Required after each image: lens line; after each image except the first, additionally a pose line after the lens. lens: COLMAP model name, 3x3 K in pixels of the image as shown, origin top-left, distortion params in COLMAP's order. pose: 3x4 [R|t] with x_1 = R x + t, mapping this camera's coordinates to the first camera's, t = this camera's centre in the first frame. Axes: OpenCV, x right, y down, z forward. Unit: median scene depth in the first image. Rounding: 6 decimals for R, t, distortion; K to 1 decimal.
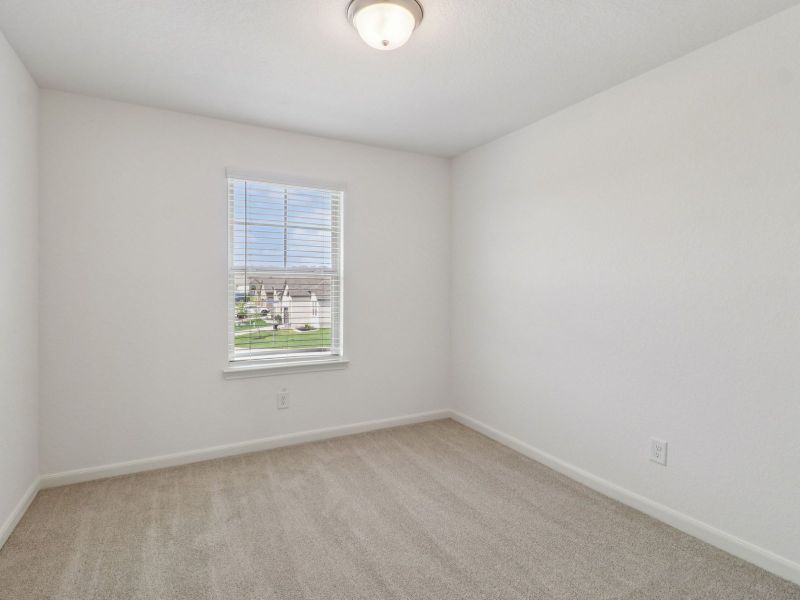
lens RADIAL K [[416.7, 0, 394.7], [0, 416.7, 281.9], [0, 0, 1]] dist [0.029062, -0.014559]
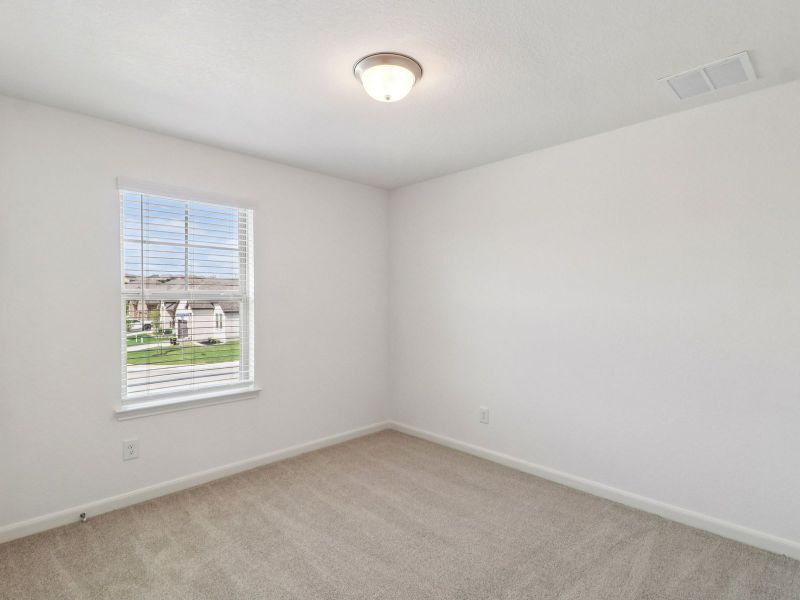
lens RADIAL K [[427.8, 0, 400.0], [0, 427.8, 300.0], [0, 0, 1]] dist [0.099468, -0.065694]
pose [[0.961318, -0.021906, 0.274569, -0.094794], [0.023615, 0.999717, -0.002919, -0.000153], [-0.274427, 0.009290, 0.961563, -0.047682]]
